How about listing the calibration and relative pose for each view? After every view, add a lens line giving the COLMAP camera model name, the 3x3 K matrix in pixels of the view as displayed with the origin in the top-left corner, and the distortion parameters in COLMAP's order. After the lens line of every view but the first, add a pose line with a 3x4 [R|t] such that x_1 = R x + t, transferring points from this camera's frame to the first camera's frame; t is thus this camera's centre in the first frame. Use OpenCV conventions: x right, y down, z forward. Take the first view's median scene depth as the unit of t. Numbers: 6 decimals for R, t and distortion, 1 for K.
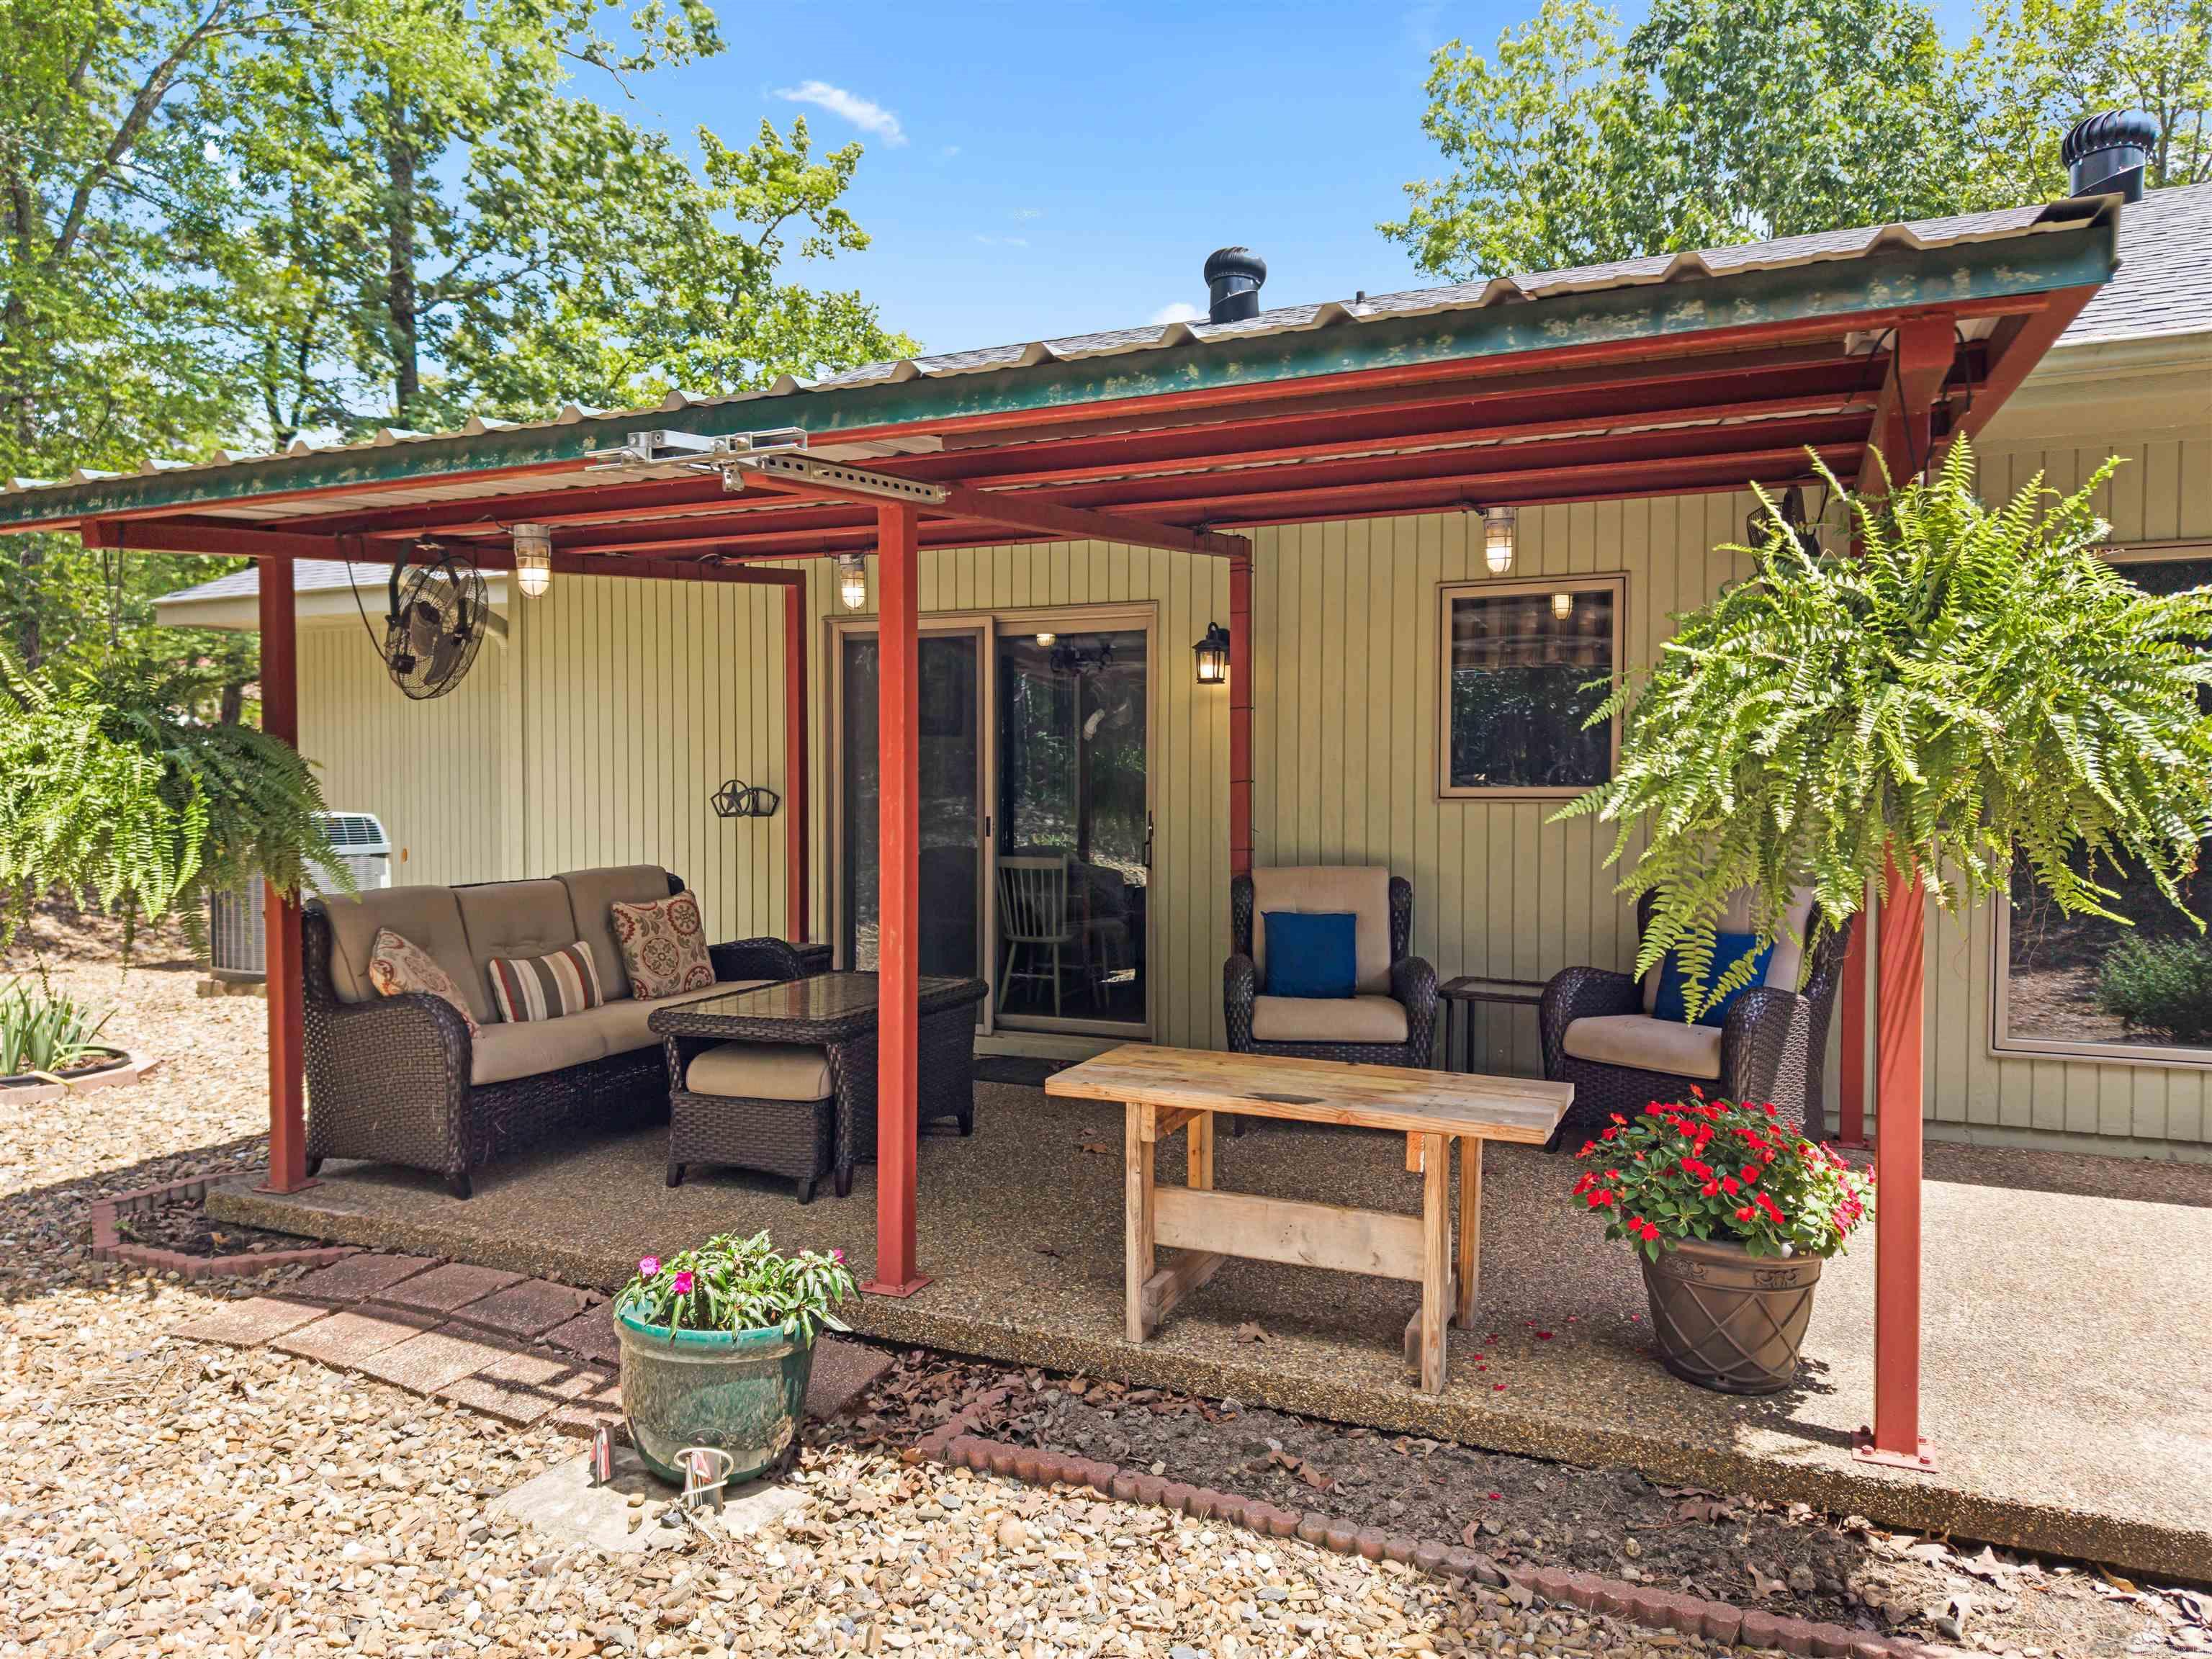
lens RADIAL K [[1489.4, 0, 1114.2], [0, 1489.4, 845.0], [0, 0, 1]] dist [0.001268, -0.000830]
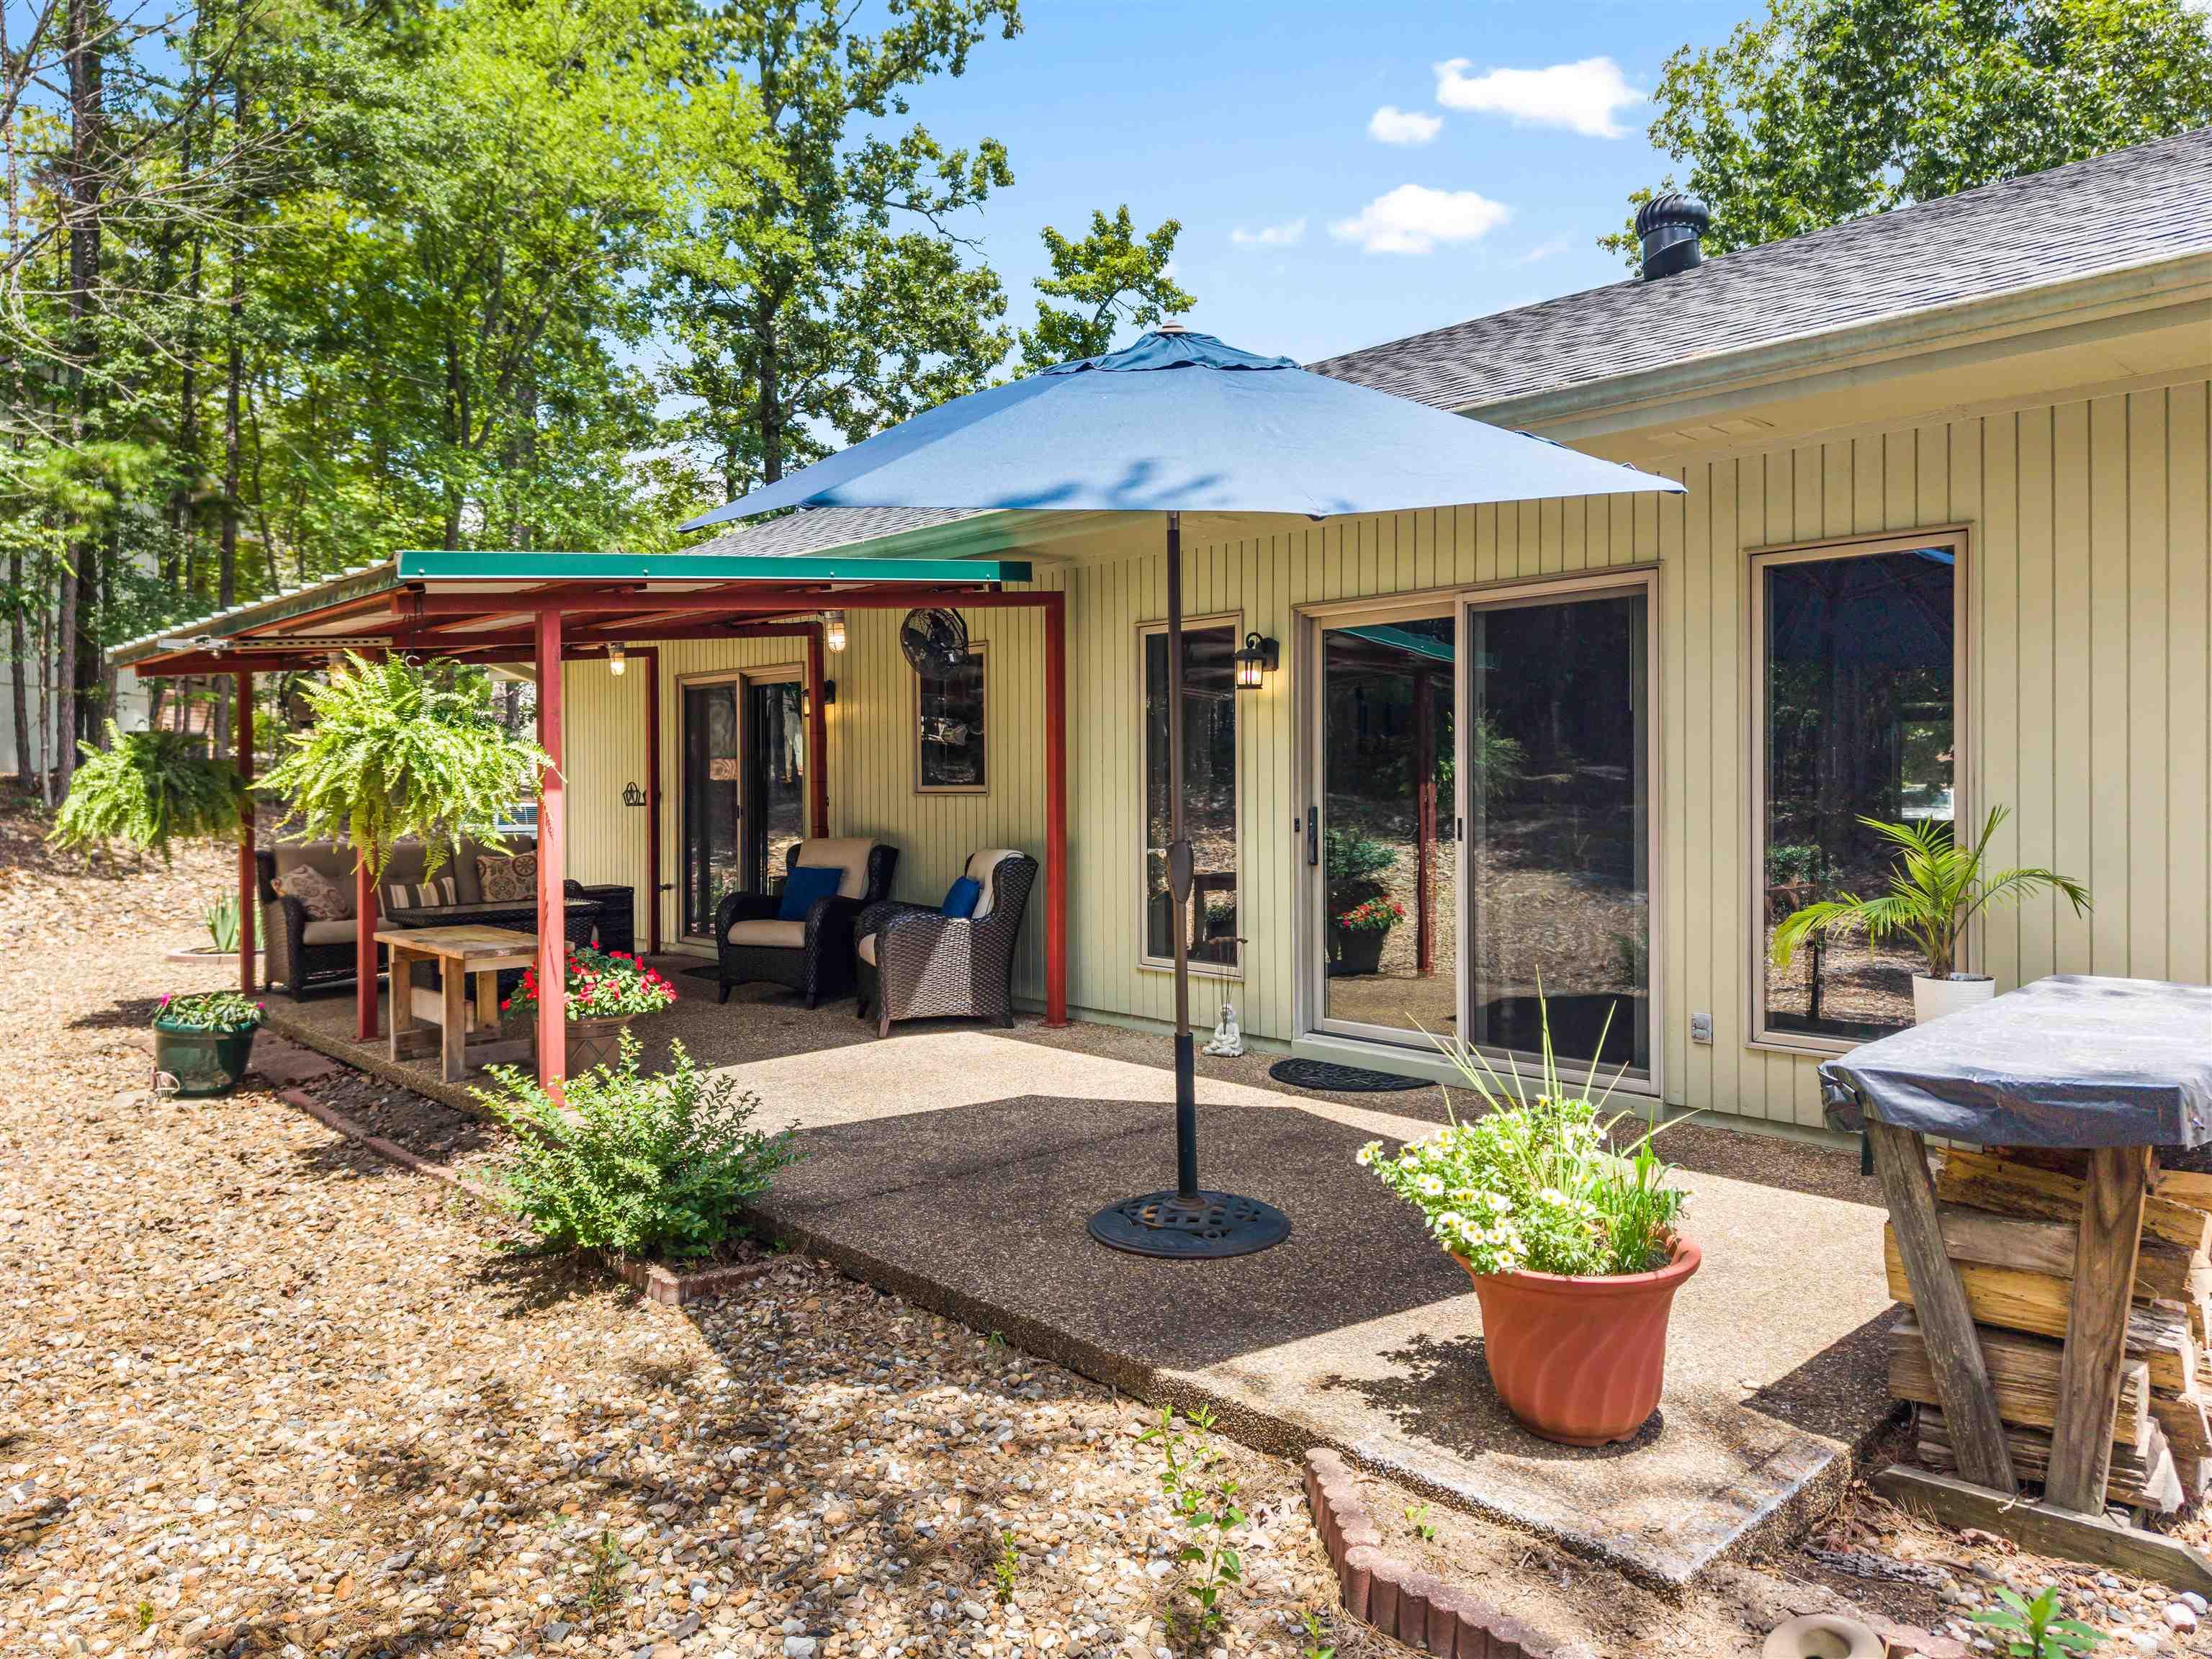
lens RADIAL K [[1499.5, 0, 1121.3], [0, 1499.5, 810.7], [0, 0, 1]] dist [0.002526, -0.003374]
pose [[0.924547, 0.002354, -0.381061, 1.466612], [-0.010107, 0.999781, -0.018347, 0.015923], [0.380934, 0.020815, 0.924368, -0.448181]]
